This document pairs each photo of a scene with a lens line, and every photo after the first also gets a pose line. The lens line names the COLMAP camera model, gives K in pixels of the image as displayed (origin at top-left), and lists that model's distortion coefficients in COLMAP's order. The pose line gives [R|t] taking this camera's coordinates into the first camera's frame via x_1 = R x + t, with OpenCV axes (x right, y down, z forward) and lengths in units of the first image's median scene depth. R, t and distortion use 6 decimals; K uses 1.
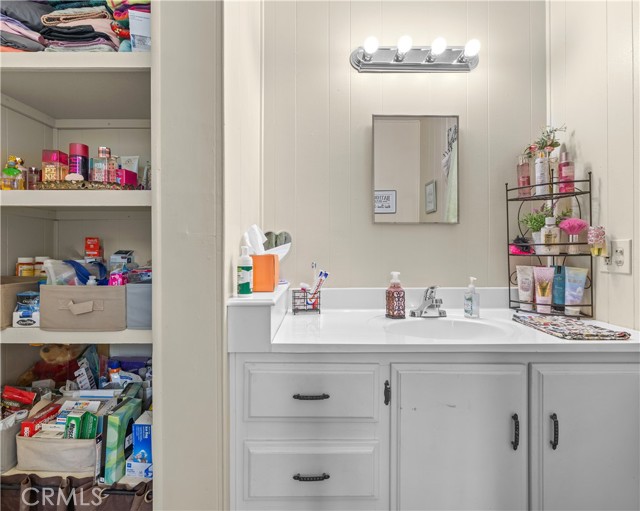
lens RADIAL K [[322.1, 0, 318.8], [0, 322.1, 251.4], [0, 0, 1]] dist [-0.000515, -0.000088]
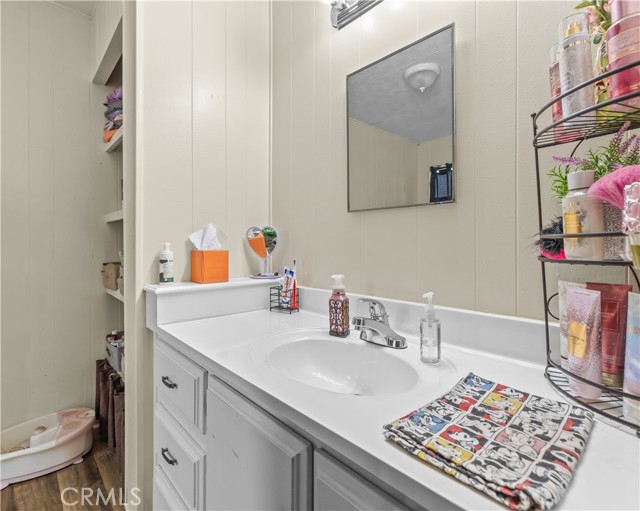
lens RADIAL K [[336.5, 0, 319.4], [0, 336.5, 239.8], [0, 0, 1]] dist [0.000369, 0.000072]
pose [[0.664072, -0.007261, -0.747634, 0.793696], [0.012216, 0.999925, 0.001140, -0.021576], [0.747569, -0.009890, 0.664110, 0.421589]]
